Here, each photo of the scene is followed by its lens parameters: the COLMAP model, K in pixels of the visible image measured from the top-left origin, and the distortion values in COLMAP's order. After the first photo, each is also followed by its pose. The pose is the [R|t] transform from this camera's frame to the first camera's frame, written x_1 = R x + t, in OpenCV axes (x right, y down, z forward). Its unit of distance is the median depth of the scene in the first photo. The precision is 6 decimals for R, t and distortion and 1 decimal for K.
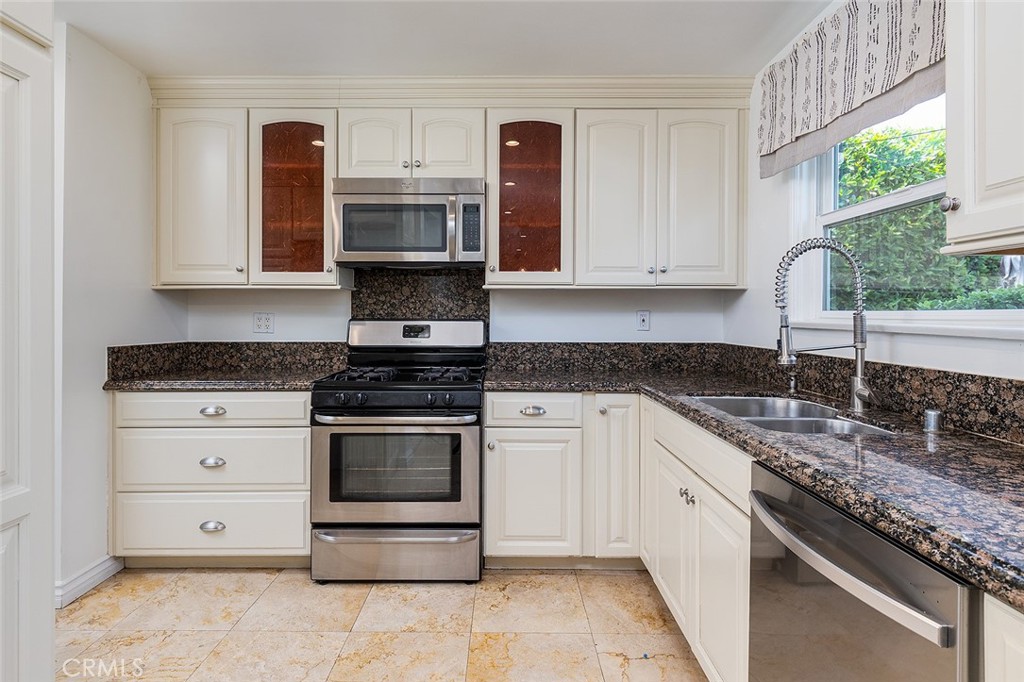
lens RADIAL K [[558.9, 0, 511.0], [0, 558.9, 315.1], [0, 0, 1]] dist [-0.000631, -0.000479]
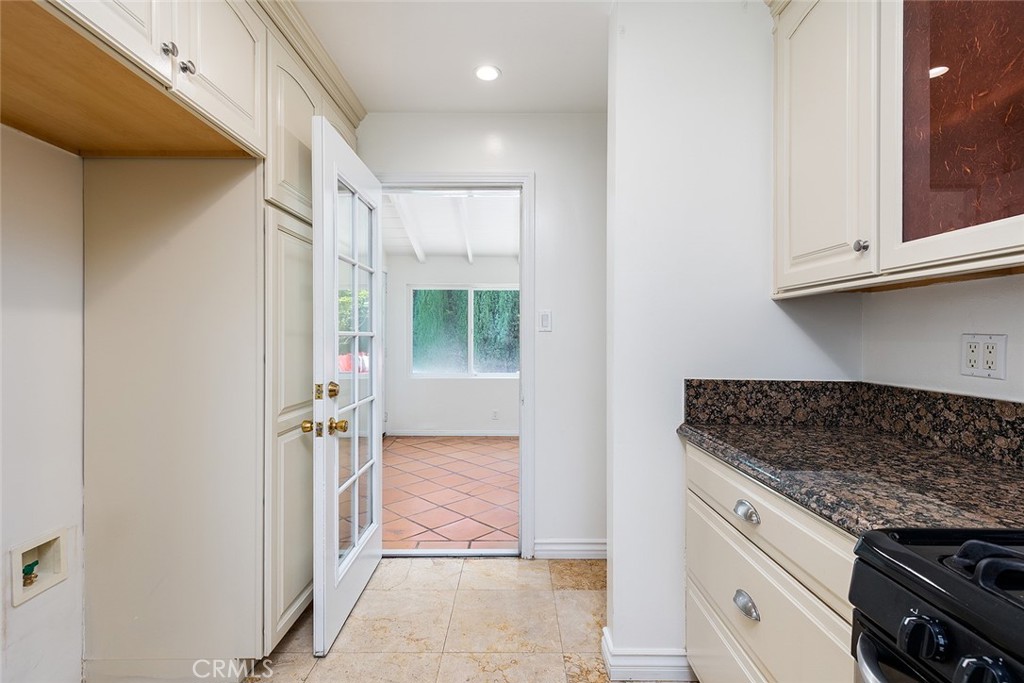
lens RADIAL K [[476.9, 0, 512.0], [0, 476.9, 341.5], [0, 0, 1]] dist [0.001200, 0.000215]
pose [[-0.003937, 0.007185, -0.999966, -0.054383], [-0.005122, 0.999961, 0.007205, 0.001466], [0.999979, 0.005150, -0.003900, 0.668790]]
